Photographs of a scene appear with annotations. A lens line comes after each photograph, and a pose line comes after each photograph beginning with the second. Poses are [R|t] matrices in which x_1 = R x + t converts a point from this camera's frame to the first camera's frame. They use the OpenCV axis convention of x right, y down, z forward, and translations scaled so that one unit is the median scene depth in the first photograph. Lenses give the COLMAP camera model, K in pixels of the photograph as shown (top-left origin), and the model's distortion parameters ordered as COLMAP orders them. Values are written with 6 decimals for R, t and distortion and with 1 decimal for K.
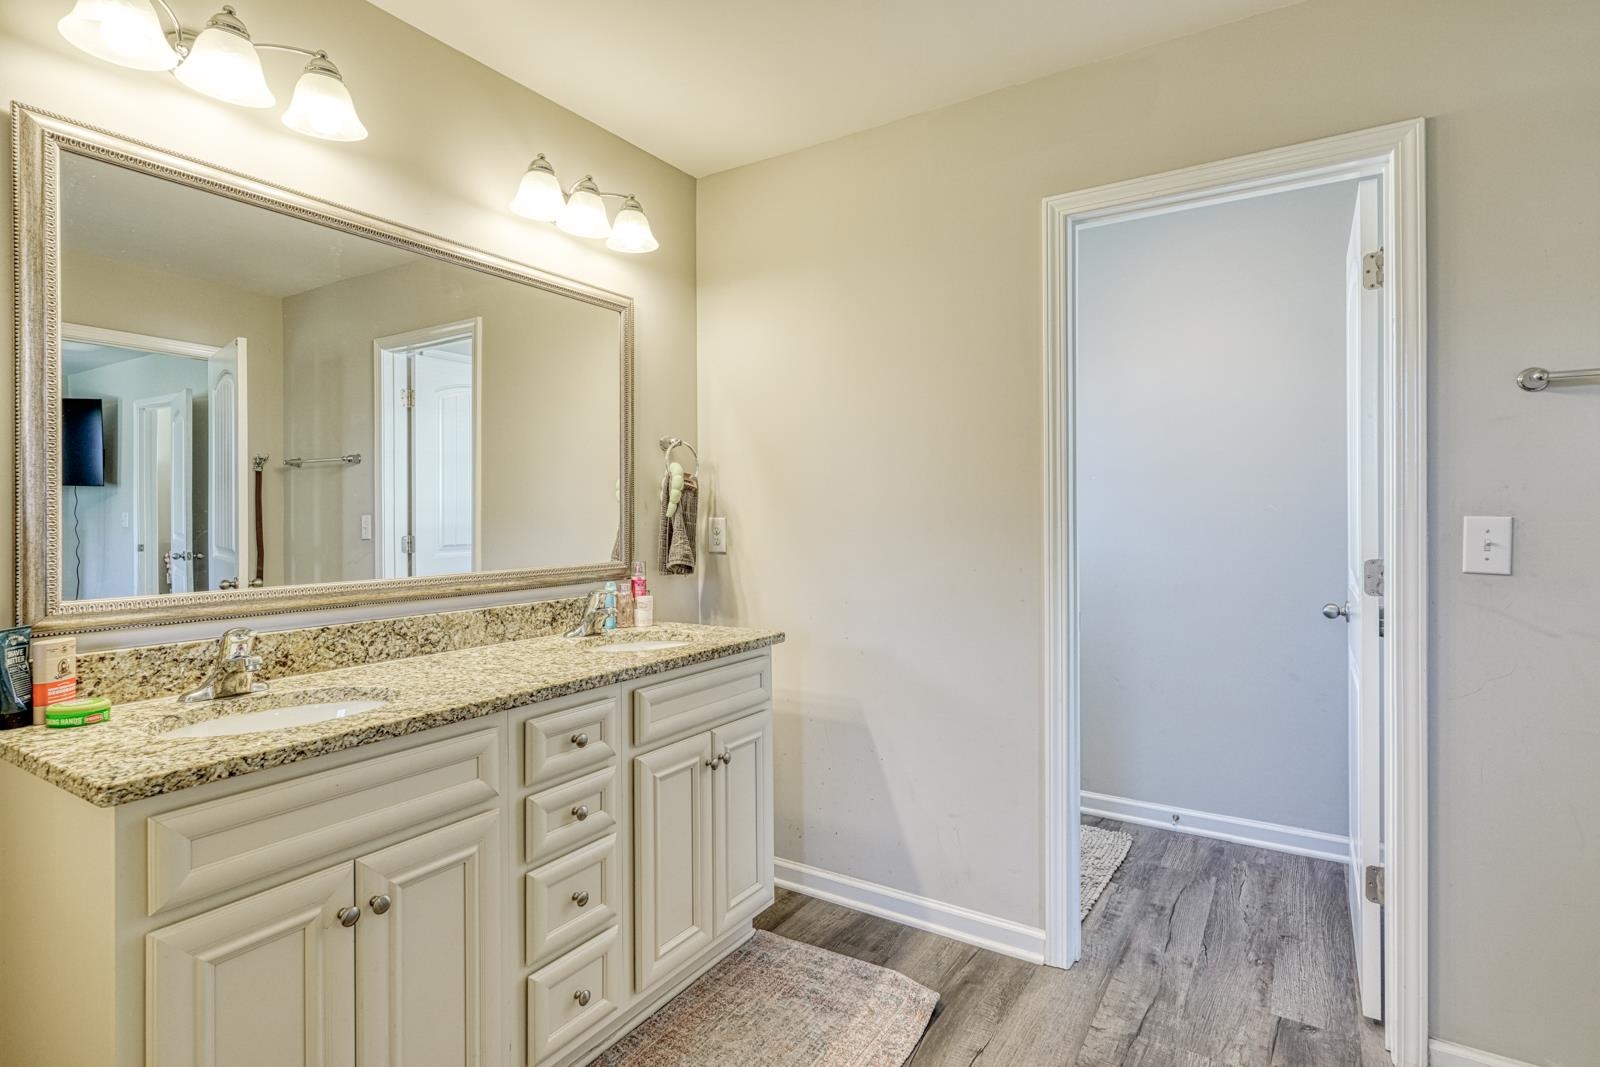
lens RADIAL K [[817.2, 0, 803.4], [0, 817.2, 506.5], [0, 0, 1]] dist [0.000962, 0.000386]
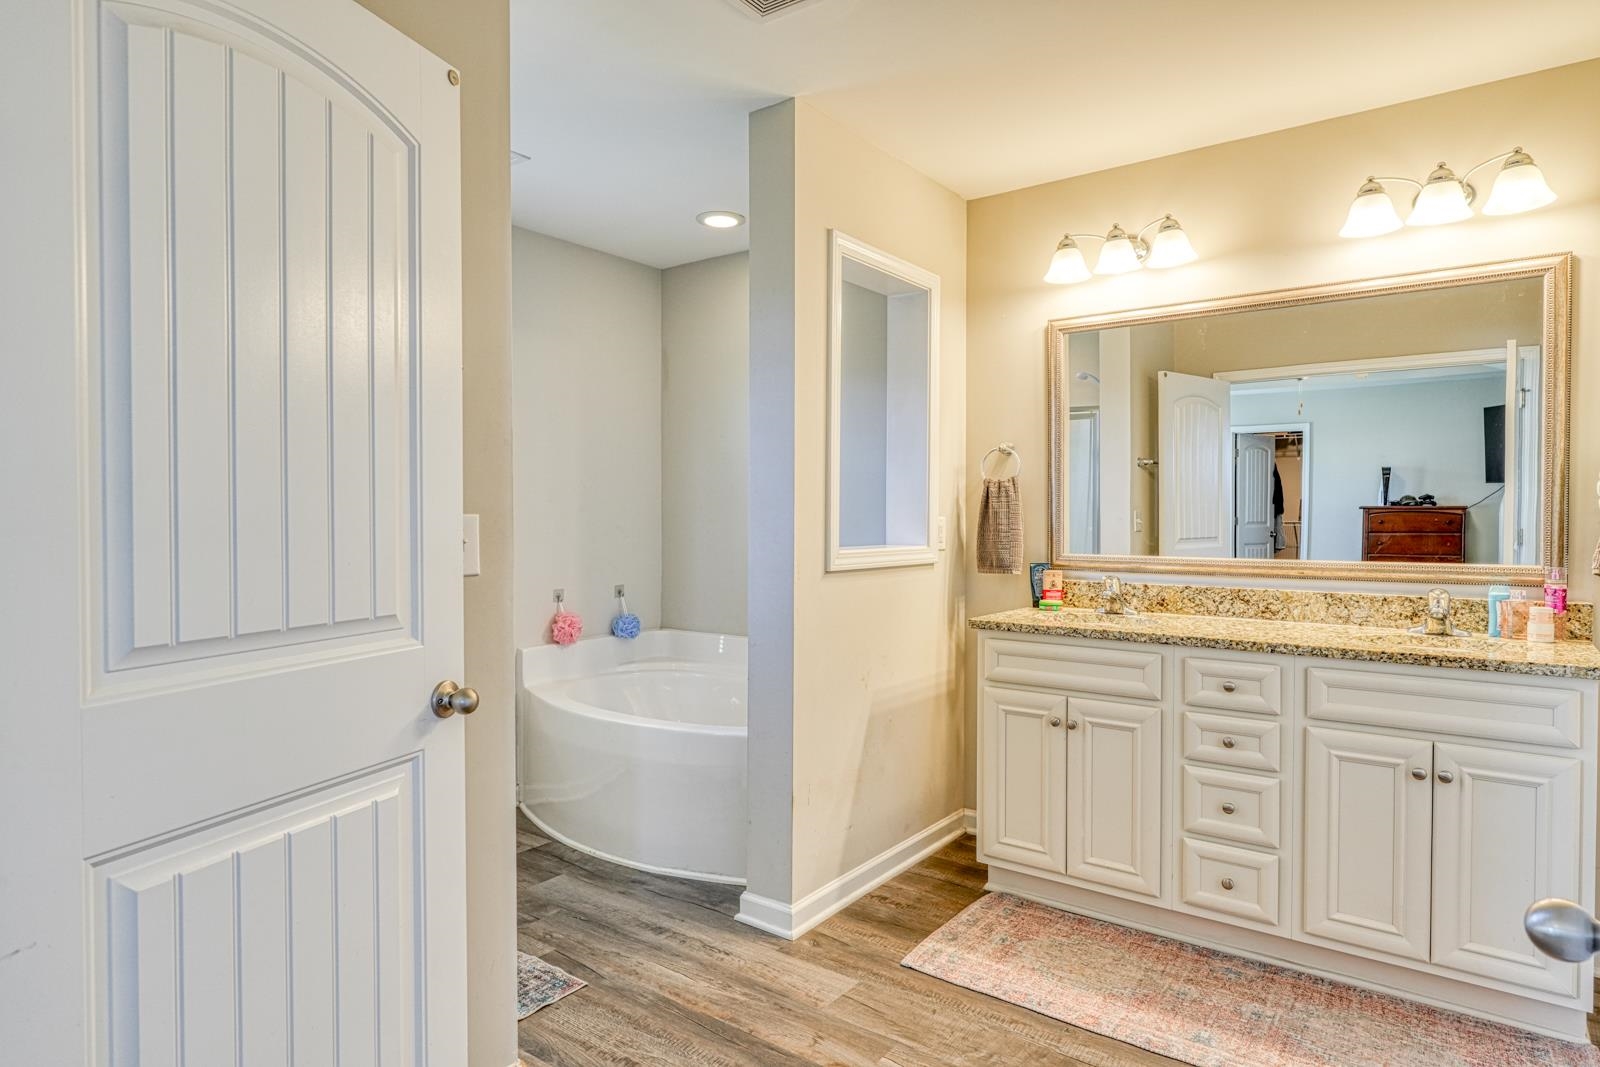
lens RADIAL K [[901.2, 0, 800.0], [0, 901.2, 533.5], [0, 0, 1]] dist [0.003203, 0.000675]
pose [[-0.091131, 0.026213, -0.995494, 1.069597], [0.010767, 0.999621, 0.025336, -0.000078], [0.995781, -0.008410, -0.091379, 0.405994]]
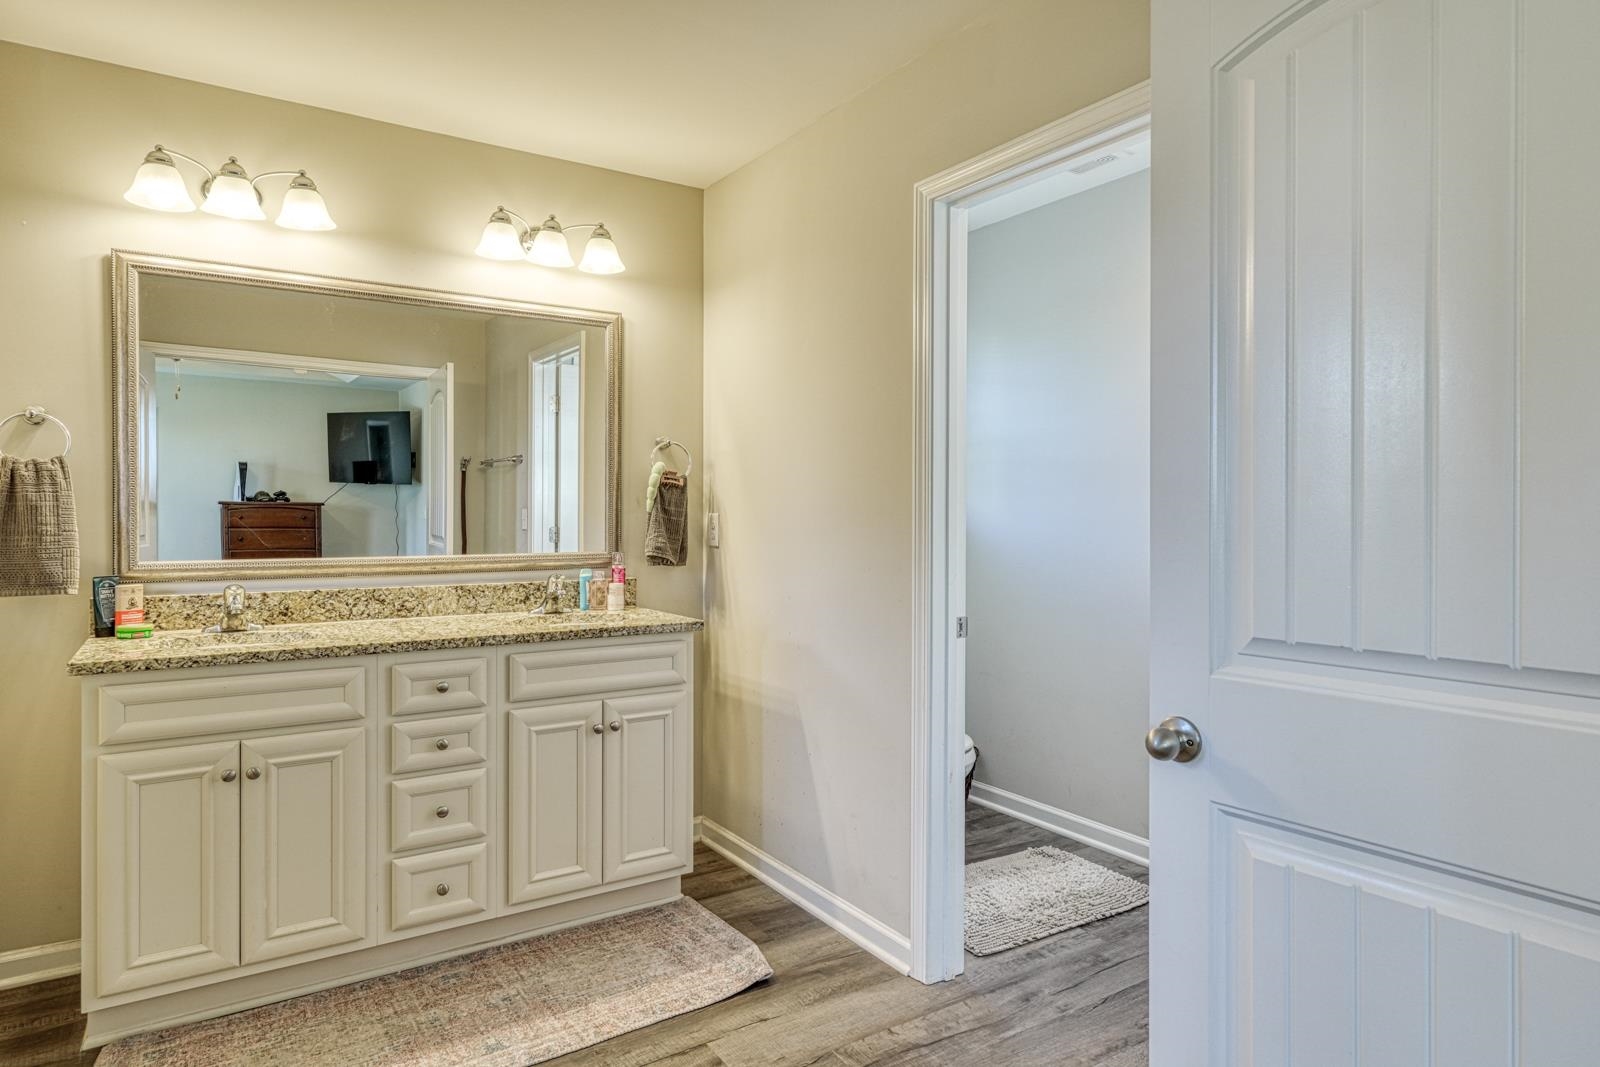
lens RADIAL K [[962.5, 0, 802.2], [0, 962.5, 510.0], [0, 0, 1]] dist [-0.000343, 0.000543]
pose [[0.905125, 0.007236, -0.425084, 0.768395], [-0.003523, 0.999948, 0.009520, -0.003700], [0.425131, -0.007120, 0.905104, -0.097542]]
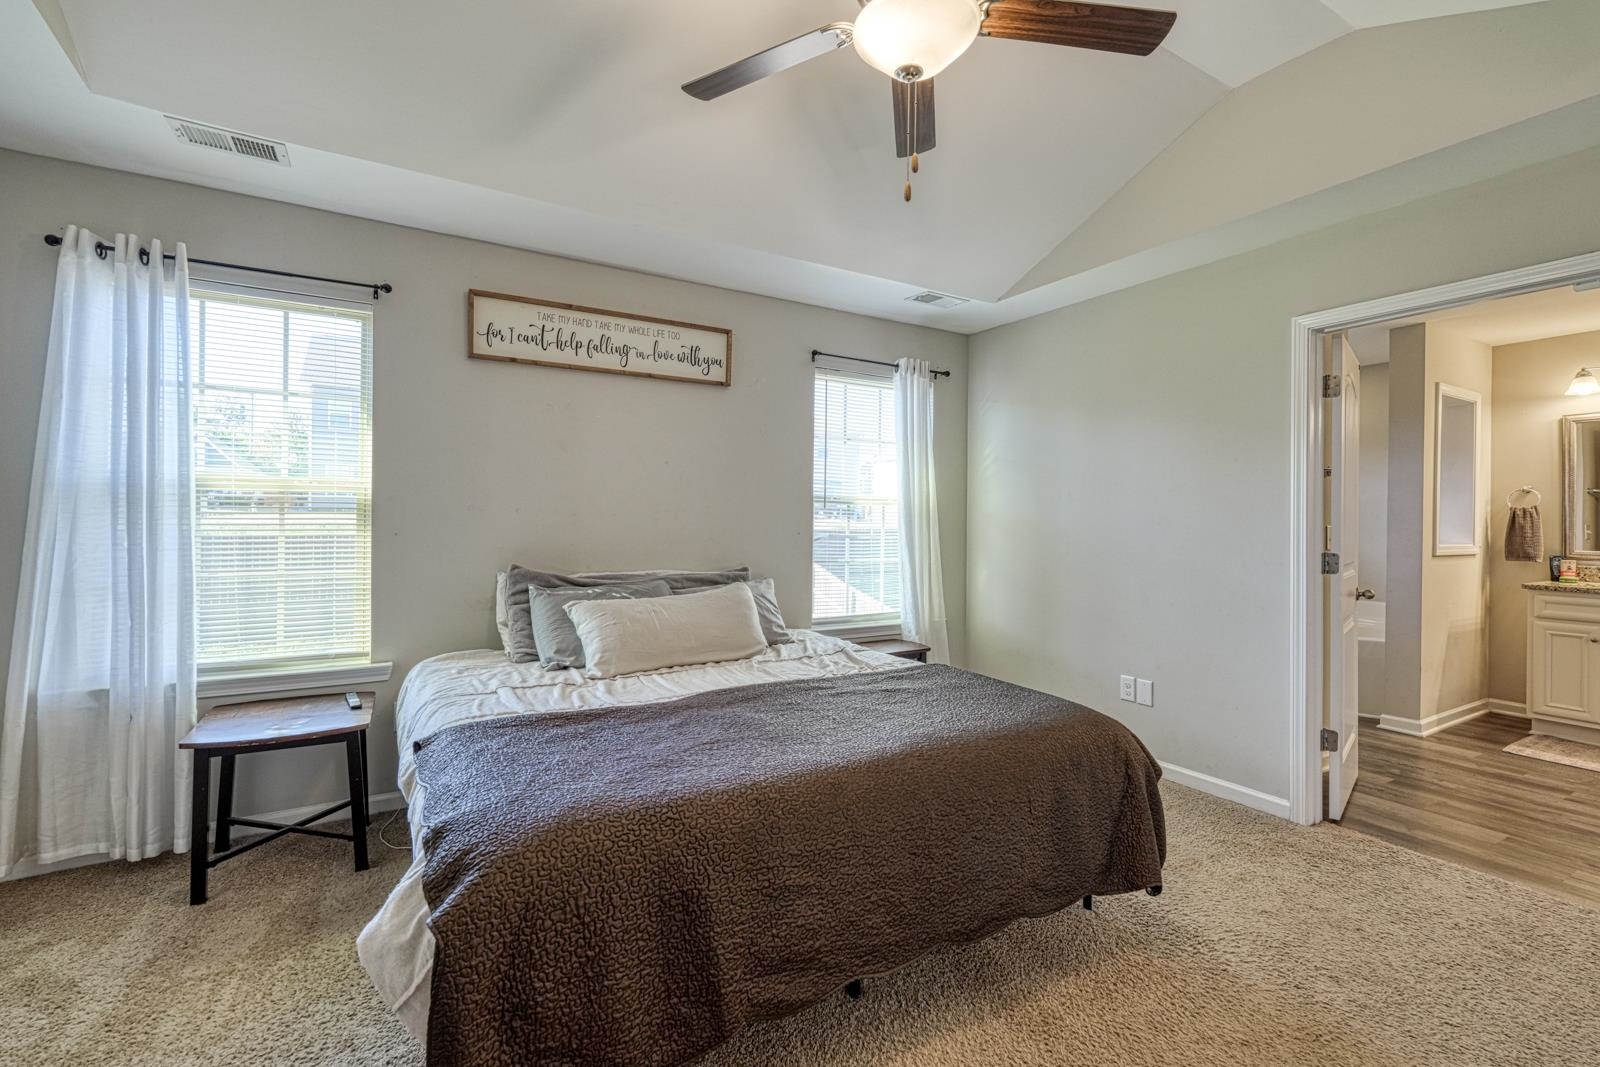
lens RADIAL K [[719.9, 0, 800.1], [0, 719.9, 519.5], [0, 0, 1]] dist [0.001267, 0.000379]
pose [[-0.454811, 0.003981, -0.890579, 2.569430], [0.002071, 0.999992, 0.003413, -0.027946], [0.890586, -0.000292, -0.454815, -0.436573]]
